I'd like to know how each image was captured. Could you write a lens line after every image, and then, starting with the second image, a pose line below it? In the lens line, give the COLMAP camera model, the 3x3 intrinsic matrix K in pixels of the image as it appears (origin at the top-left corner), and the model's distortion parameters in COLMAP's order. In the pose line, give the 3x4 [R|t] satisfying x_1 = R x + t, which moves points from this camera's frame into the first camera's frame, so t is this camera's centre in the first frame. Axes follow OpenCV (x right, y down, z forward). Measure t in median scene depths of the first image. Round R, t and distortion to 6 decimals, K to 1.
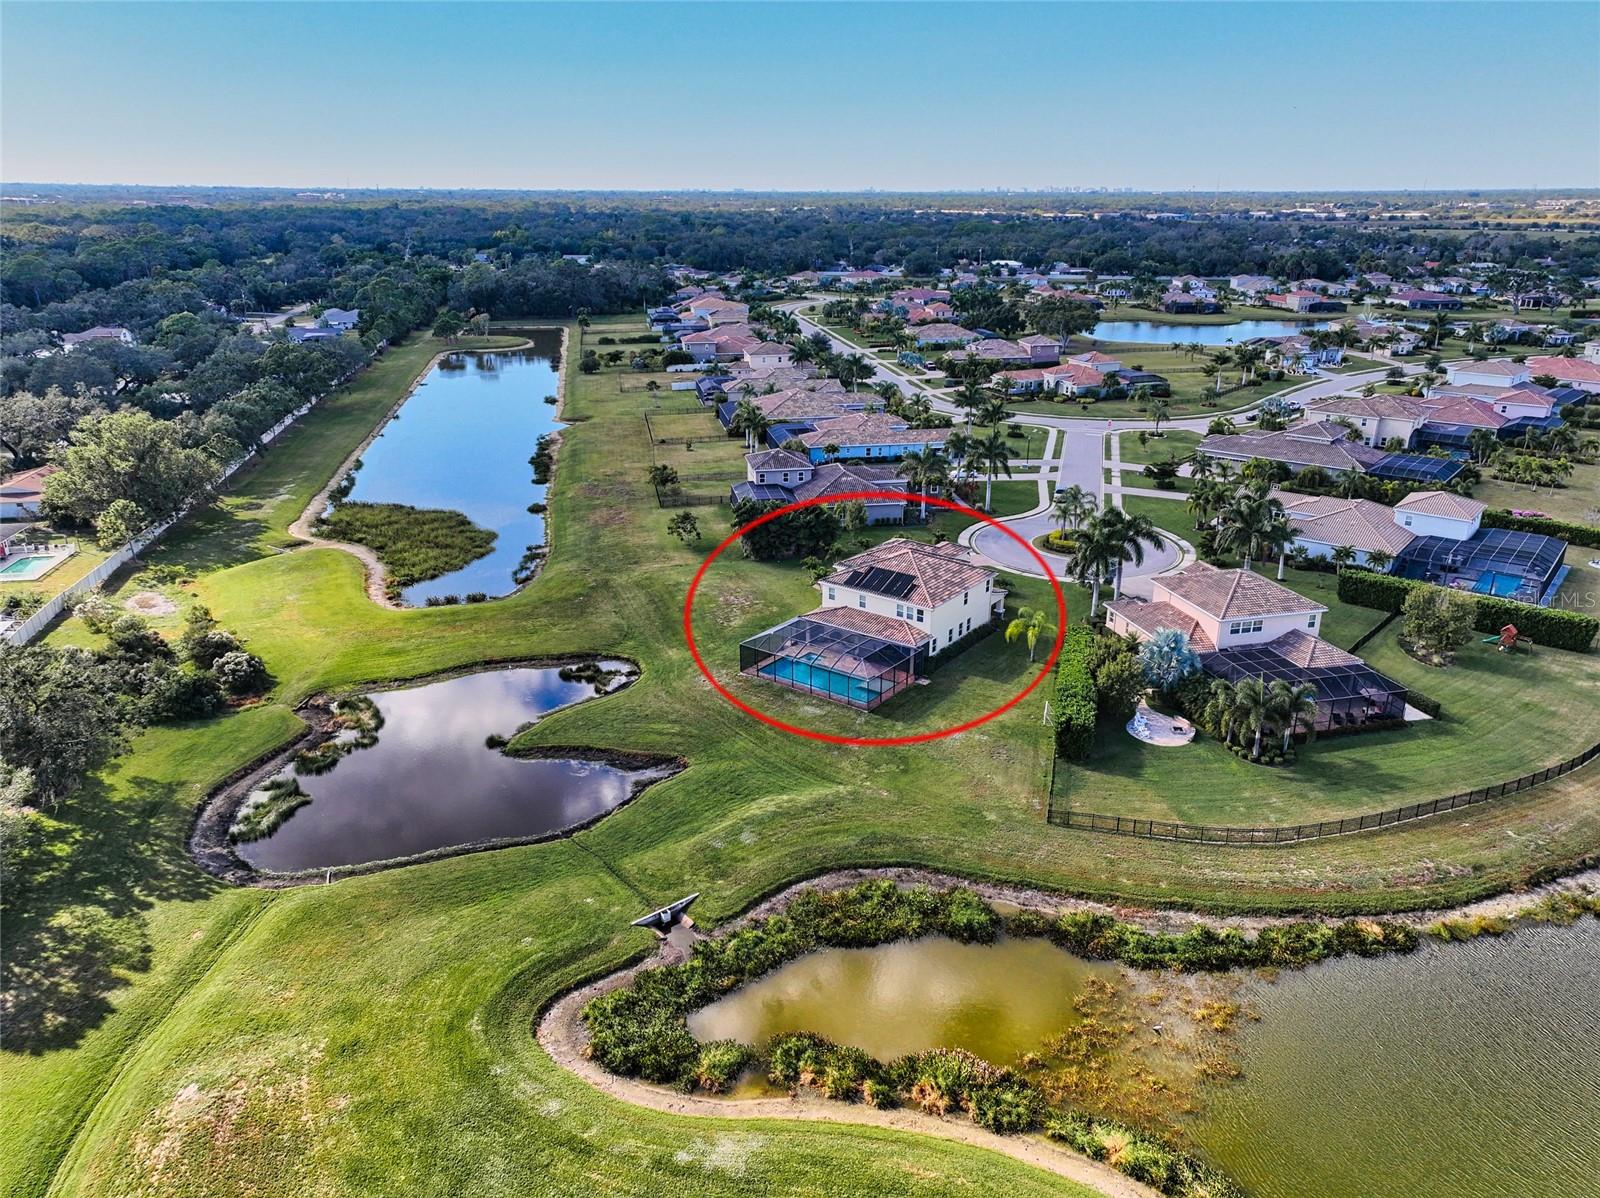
lens RADIAL K [[1116.6, 0, 793.8], [0, 1116.6, 596.3], [0, 0, 1]] dist [0.016782, 0.006579]
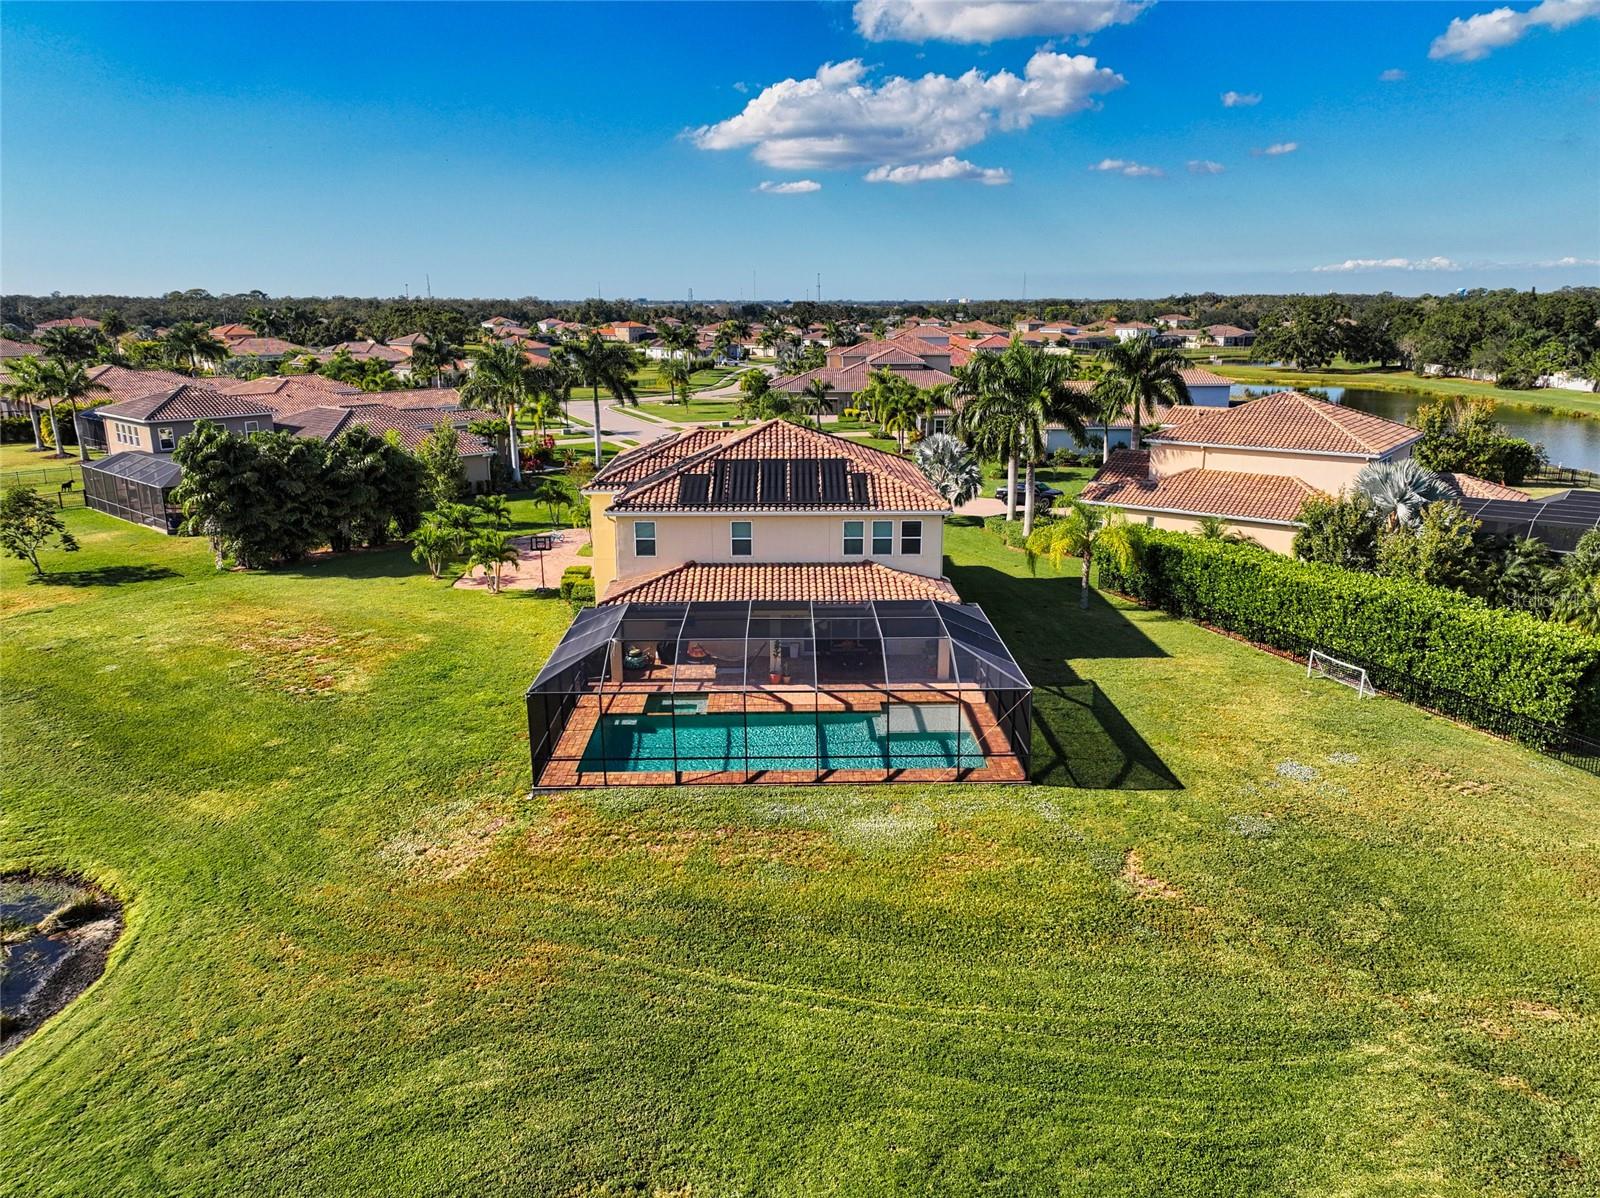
lens RADIAL K [[1116.6, 0, 796.6], [0, 1116.6, 600.9], [0, 0, 1]] dist [0.016782, 0.006579]
pose [[0.788949, -0.158543, 0.593653, -0.160789], [0.211078, 0.977274, -0.019524, 0.038275], [-0.577066, 0.140710, 0.804485, 0.690562]]
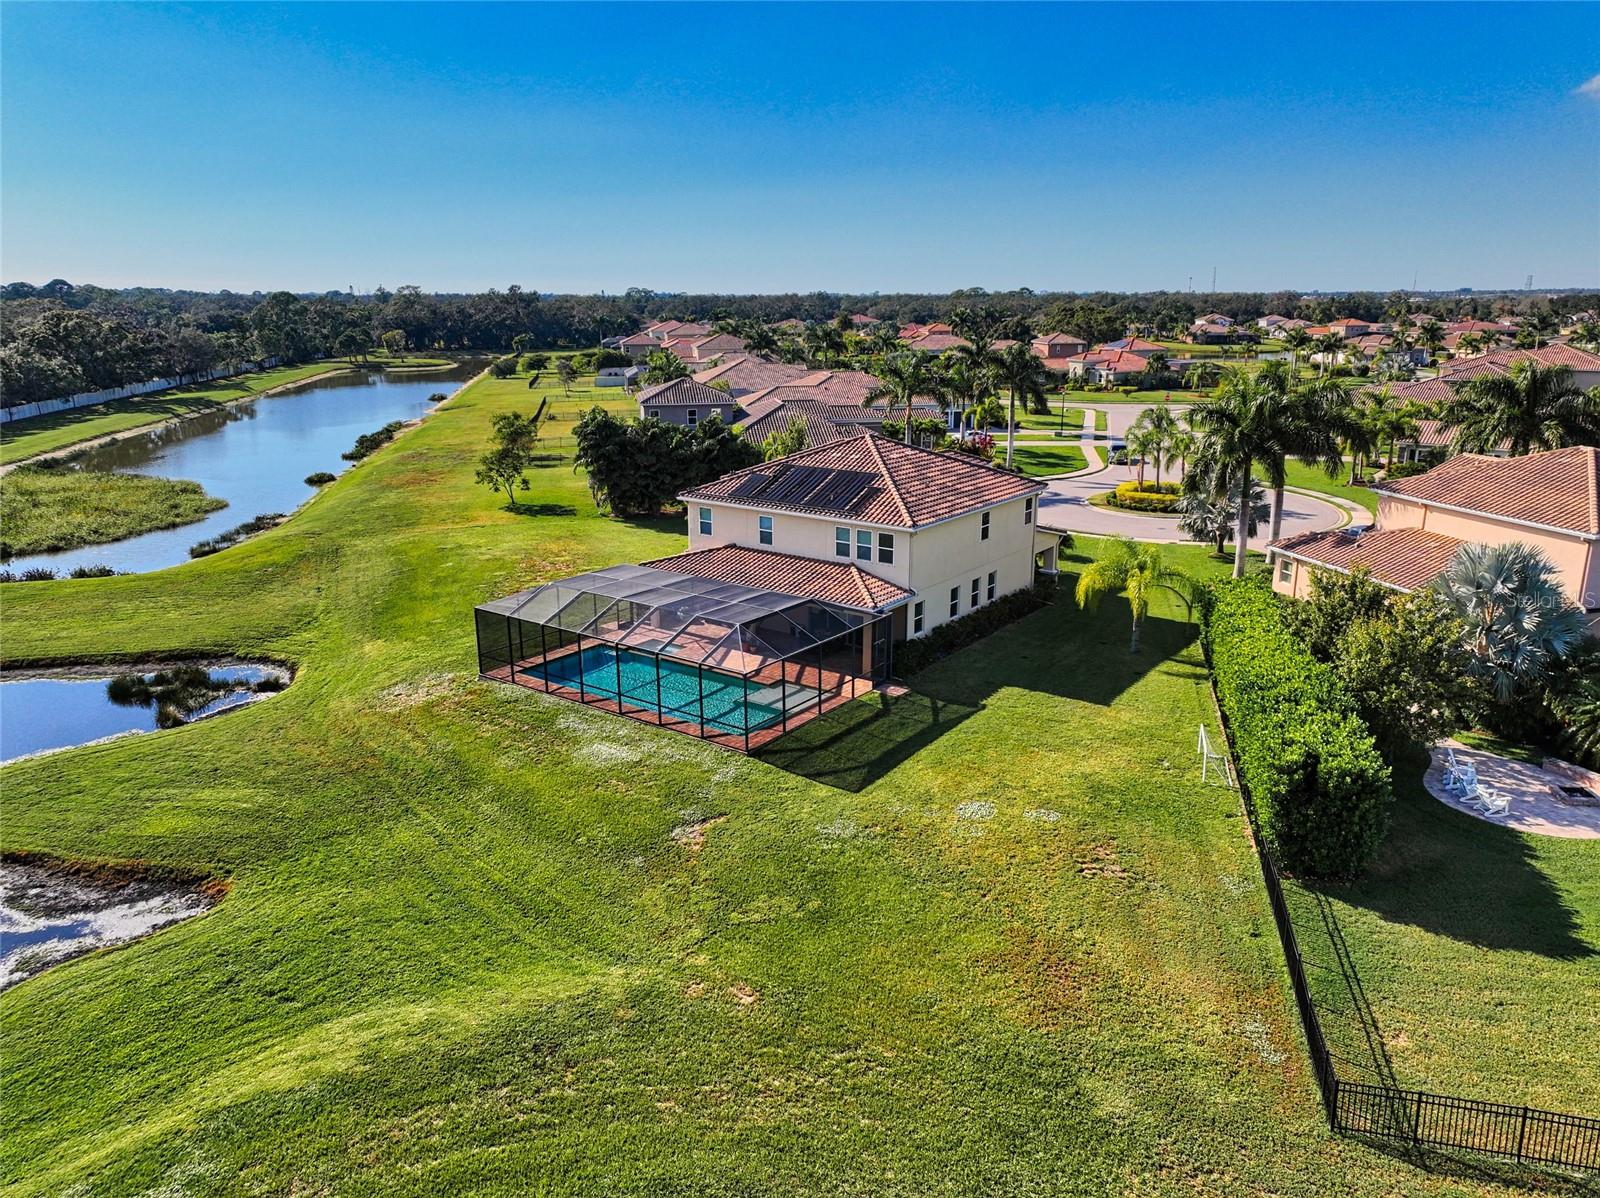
lens RADIAL K [[1116.6, 0, 802.4], [0, 1116.6, 594.8], [0, 0, 1]] dist [0.016782, 0.006579]
pose [[0.999985, -0.002942, 0.004614, 0.076037], [0.003341, 0.996024, -0.089018, 0.074778], [-0.004334, 0.089032, 0.996019, 0.543947]]
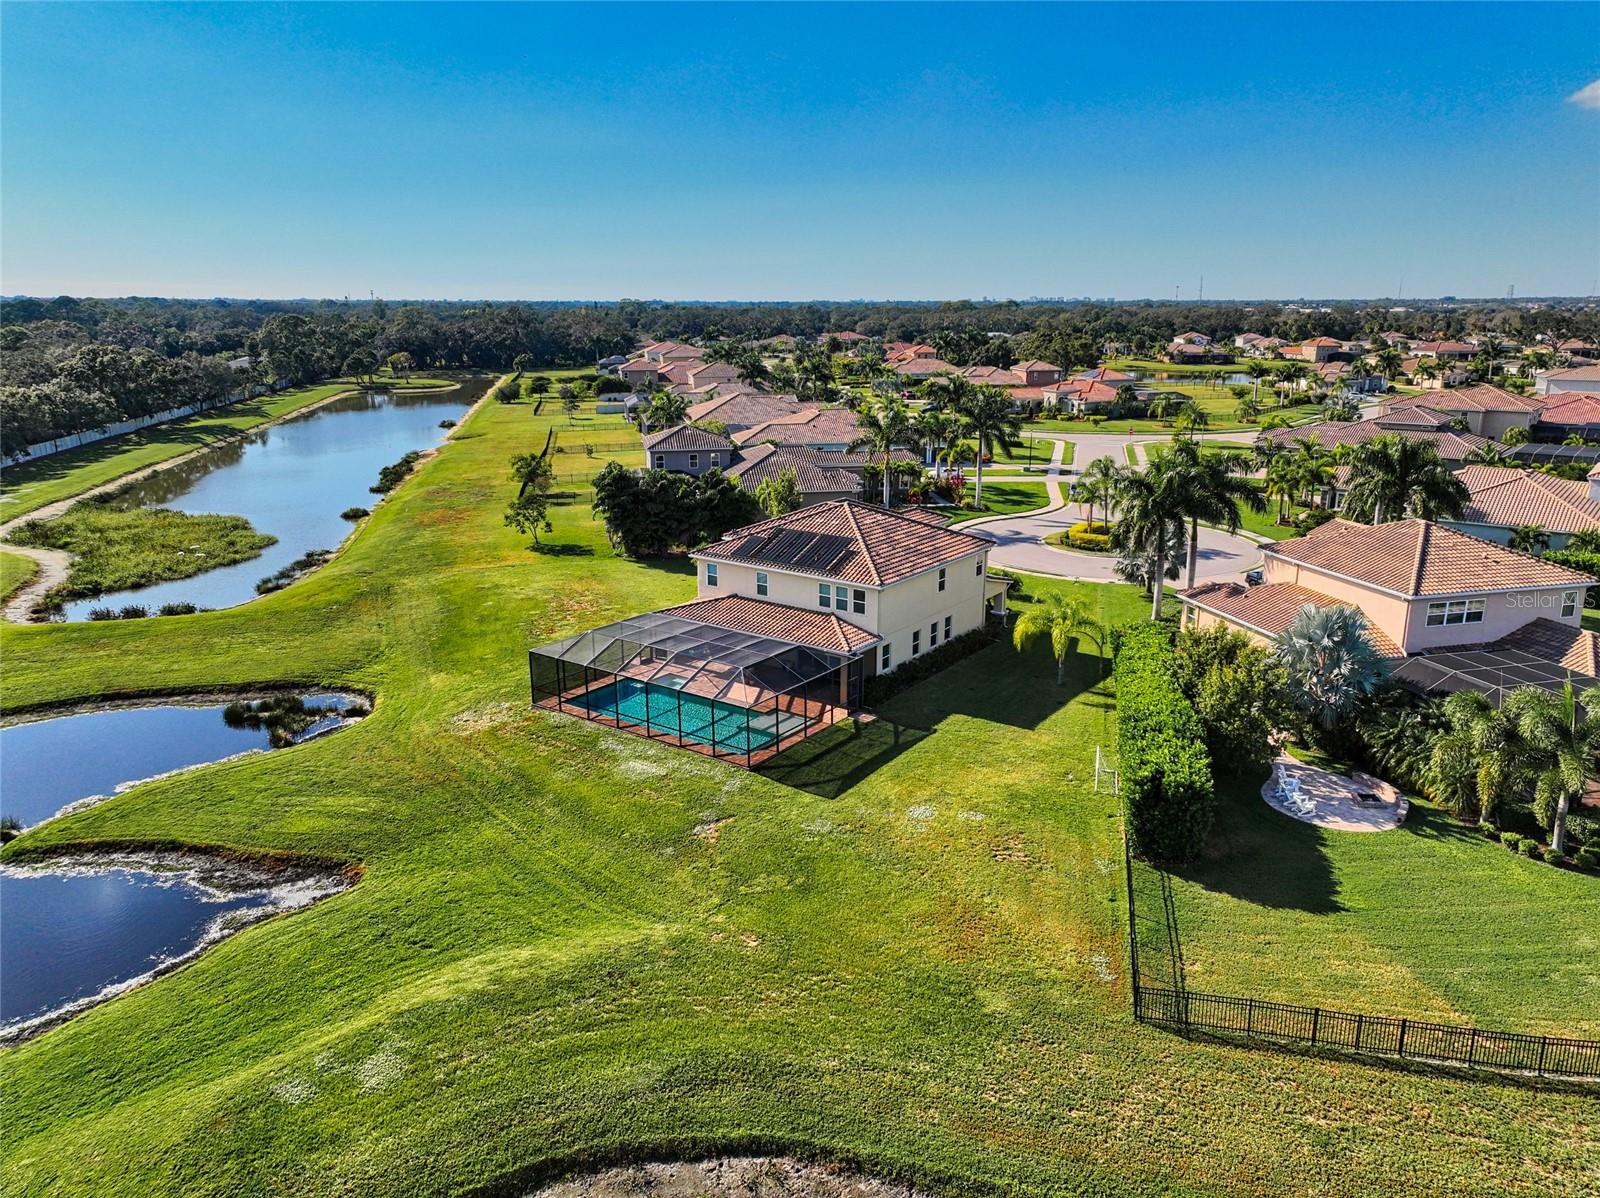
lens RADIAL K [[1116.6, 0, 800.7], [0, 1116.6, 594.7], [0, 0, 1]] dist [0.016782, 0.006579]
pose [[0.999928, -0.003234, 0.011557, 0.076141], [0.004297, 0.995638, -0.093206, 0.064760], [-0.011205, 0.093249, 0.995580, 0.436630]]
